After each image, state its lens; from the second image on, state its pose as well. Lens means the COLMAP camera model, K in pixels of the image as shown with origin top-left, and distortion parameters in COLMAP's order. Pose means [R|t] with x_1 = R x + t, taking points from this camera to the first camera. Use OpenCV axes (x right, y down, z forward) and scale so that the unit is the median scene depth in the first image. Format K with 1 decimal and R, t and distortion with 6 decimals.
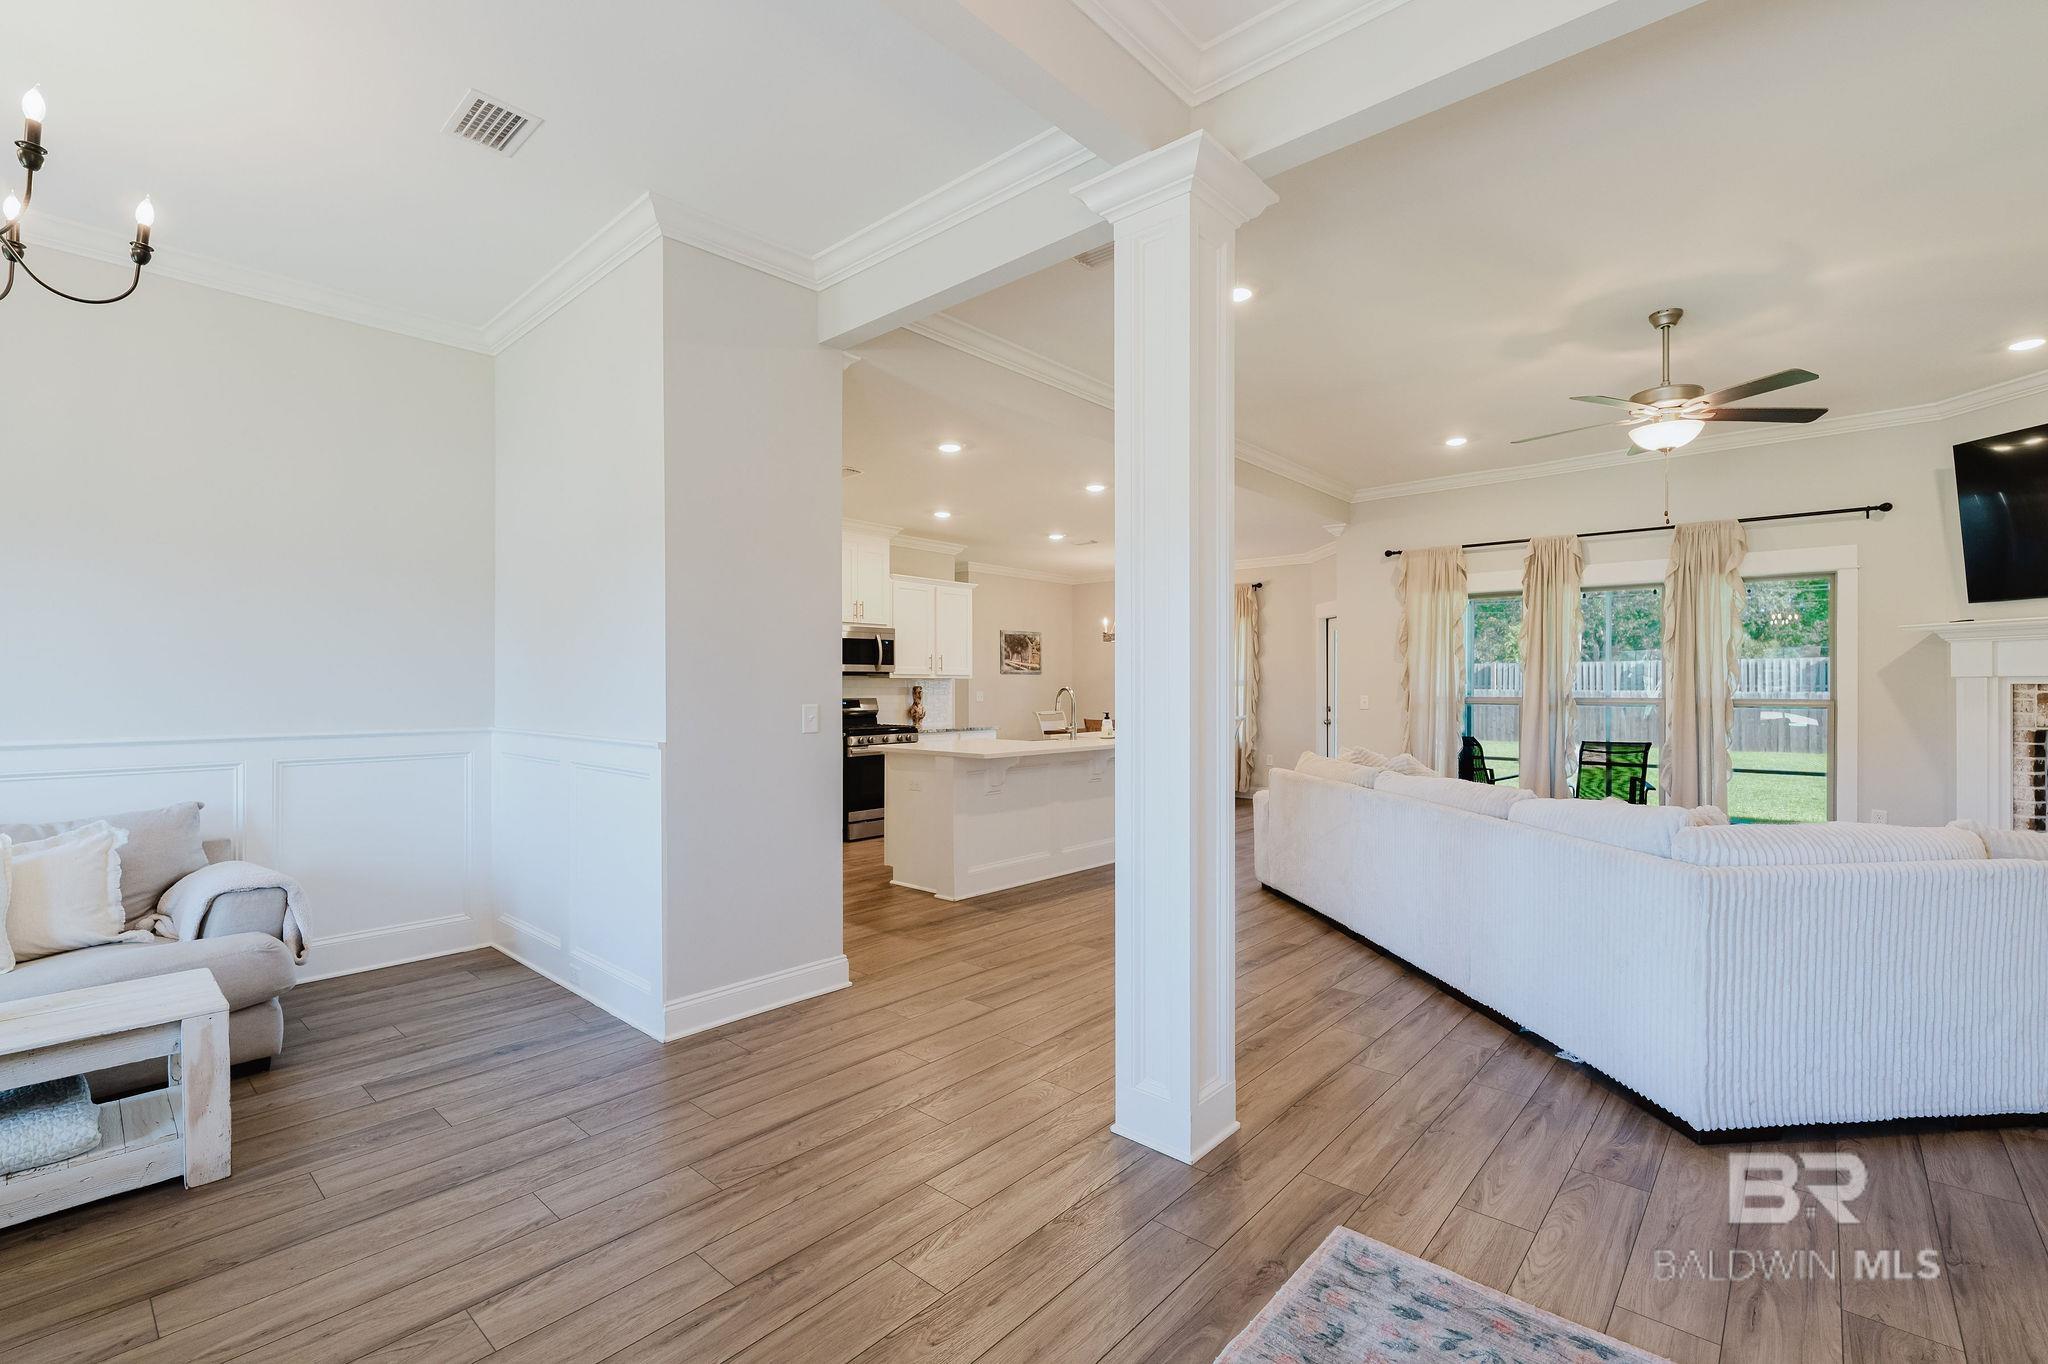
lens RADIAL K [[901.5, 0, 1025.3], [0, 901.5, 685.1], [0, 0, 1]] dist [-0.006499, 0.001136]
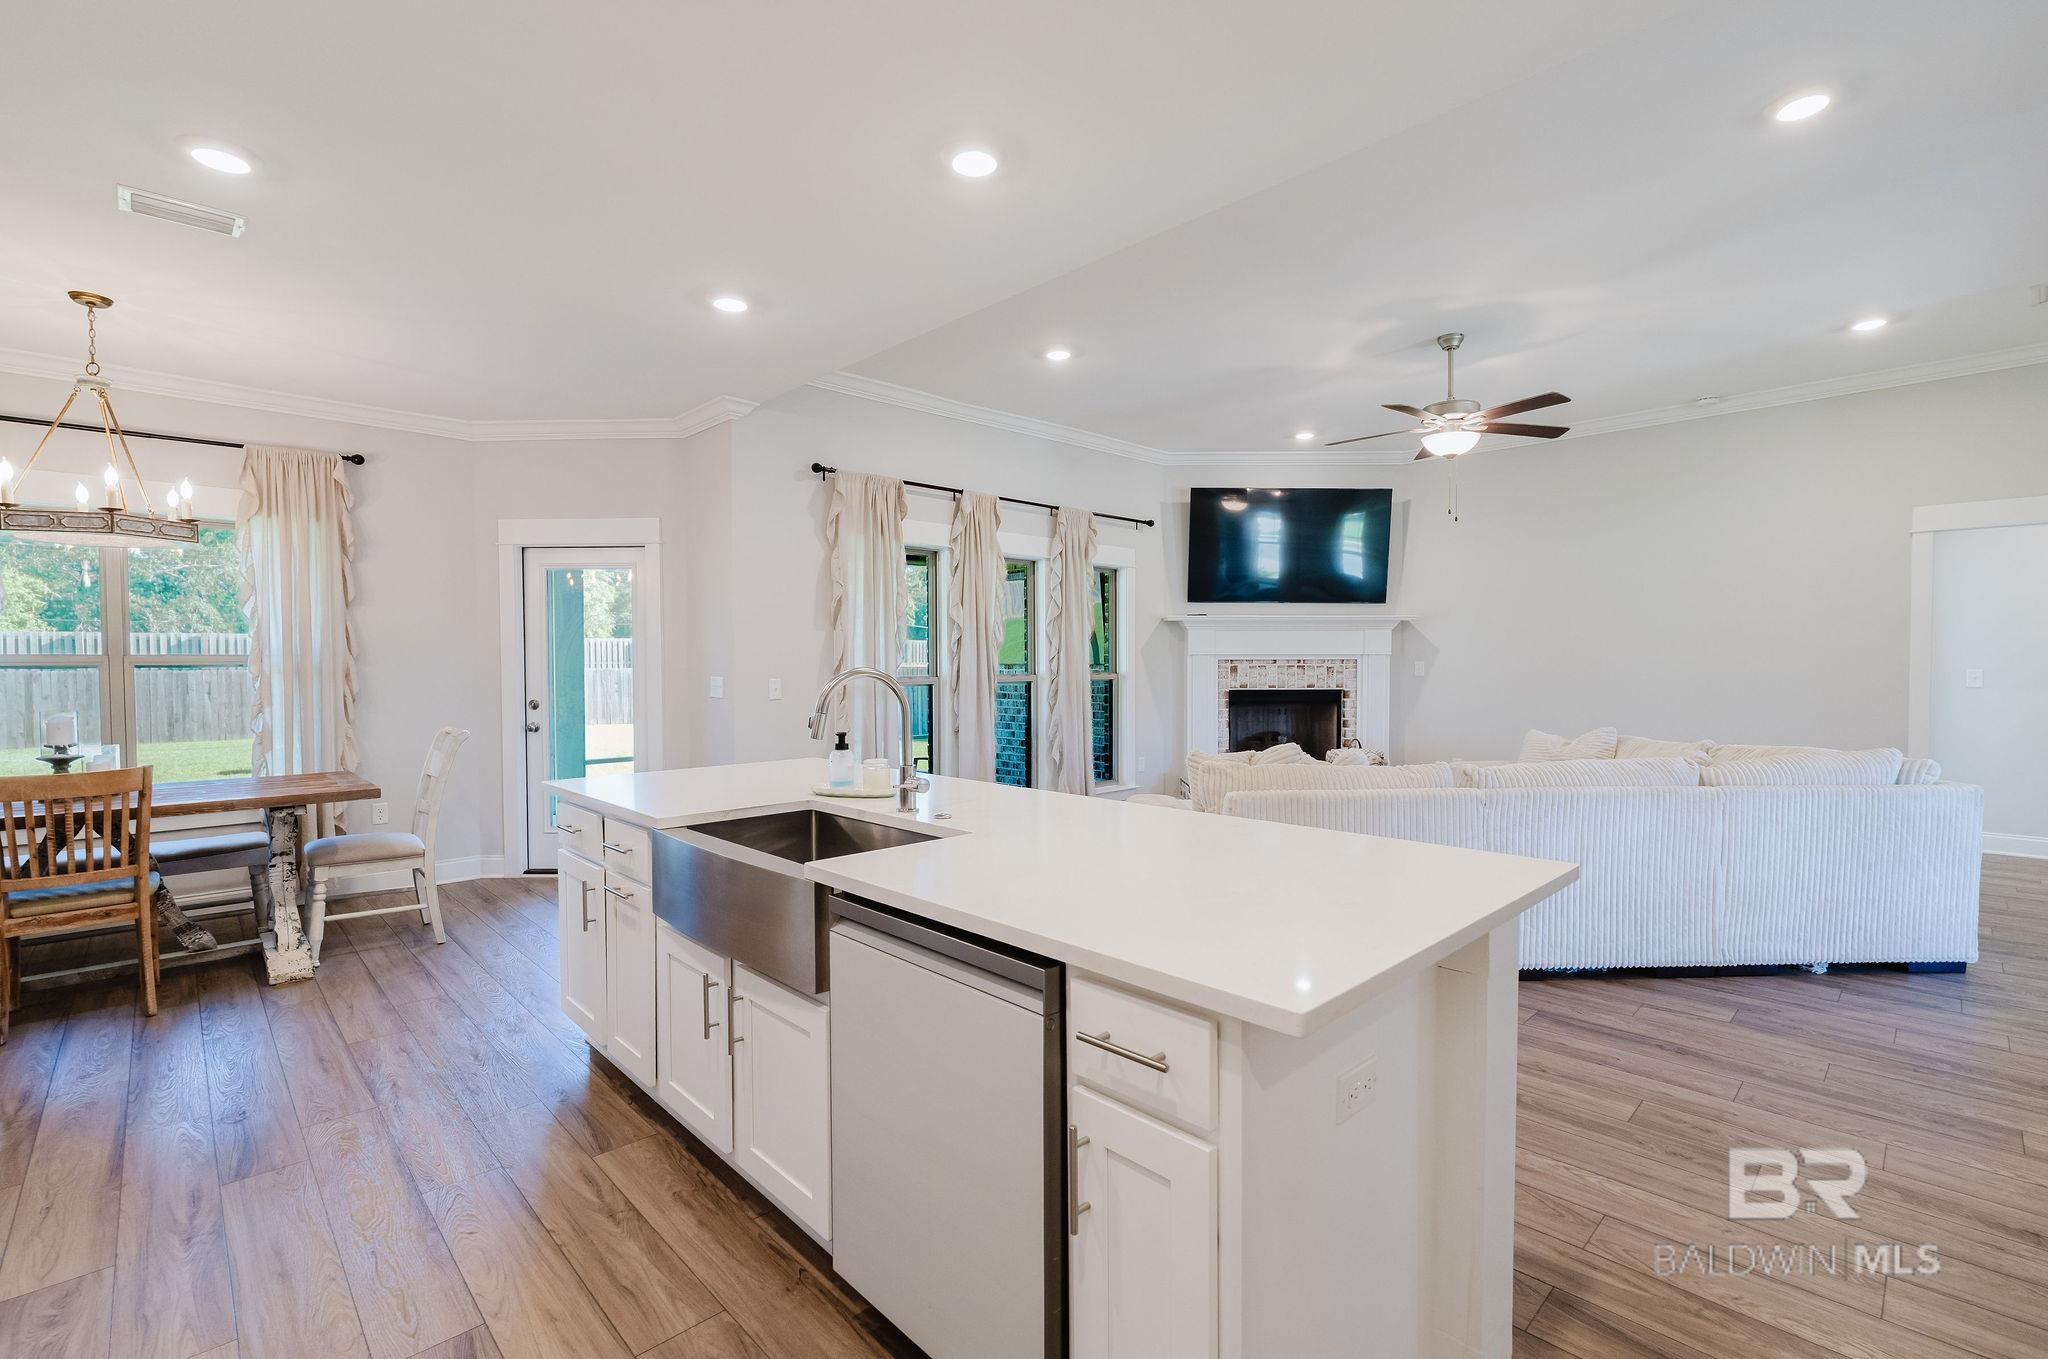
lens RADIAL K [[901.5, 0, 1026.9], [0, 901.5, 682.1], [0, 0, 1]] dist [-0.006499, 0.001136]
pose [[0.076746, -0.024059, 0.996760, -0.382362], [0.003872, 0.999708, 0.023832, -0.000672], [-0.997043, 0.002031, 0.076816, 1.142243]]
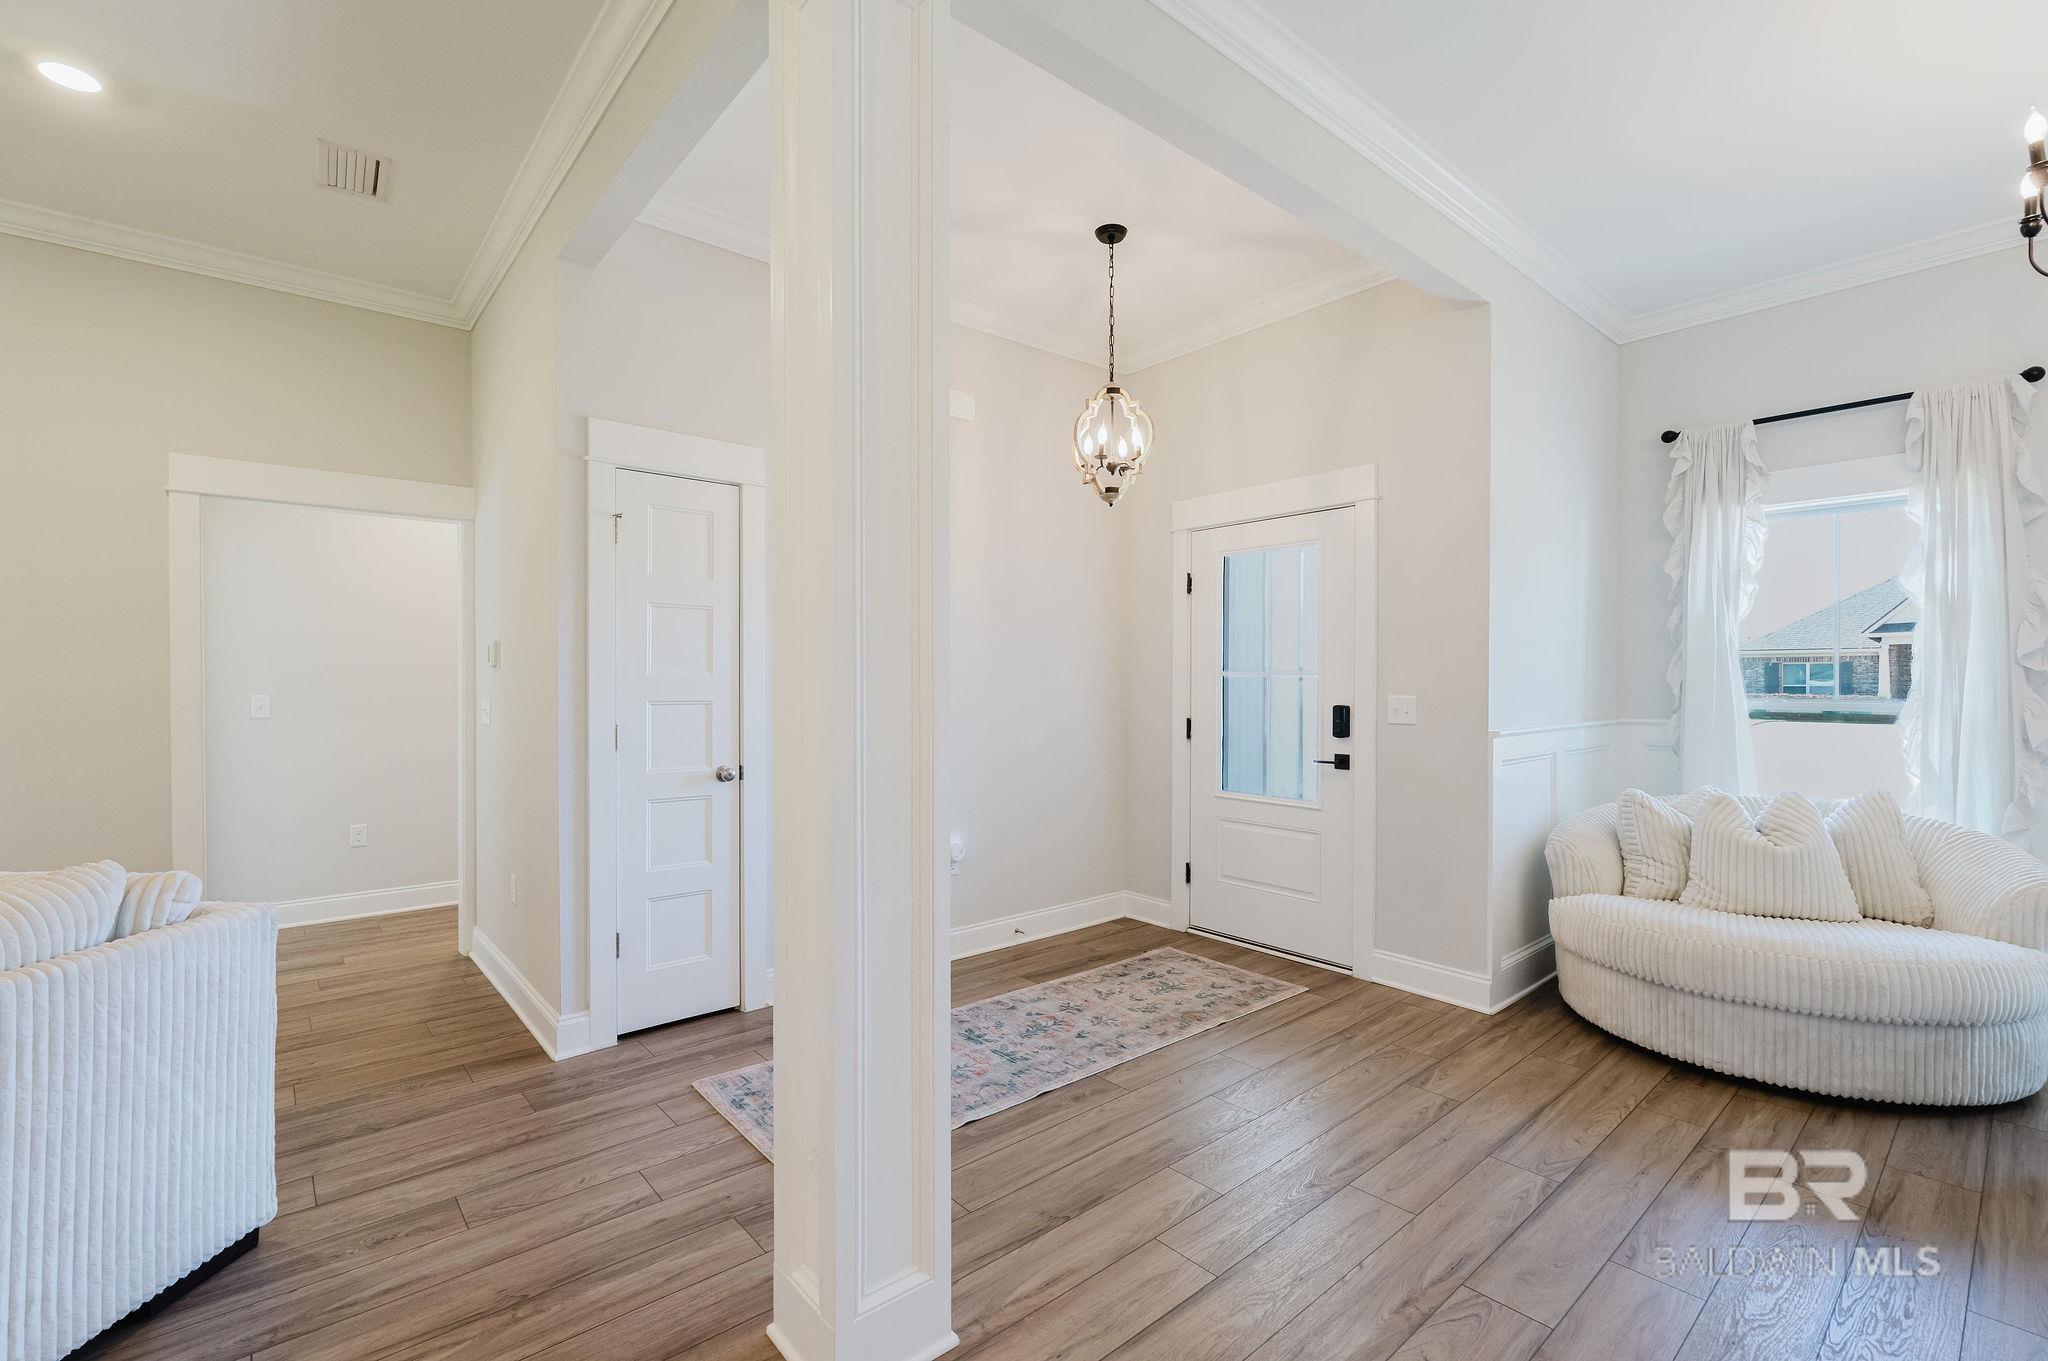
lens RADIAL K [[901.5, 0, 1022.8], [0, 901.5, 684.4], [0, 0, 1]] dist [-0.006499, 0.001136]
pose [[-0.991038, 0.002071, 0.133562, -0.020716], [0.002713, 0.999986, 0.004625, 0.001707], [-0.133550, 0.004946, -0.991030, 0.808696]]
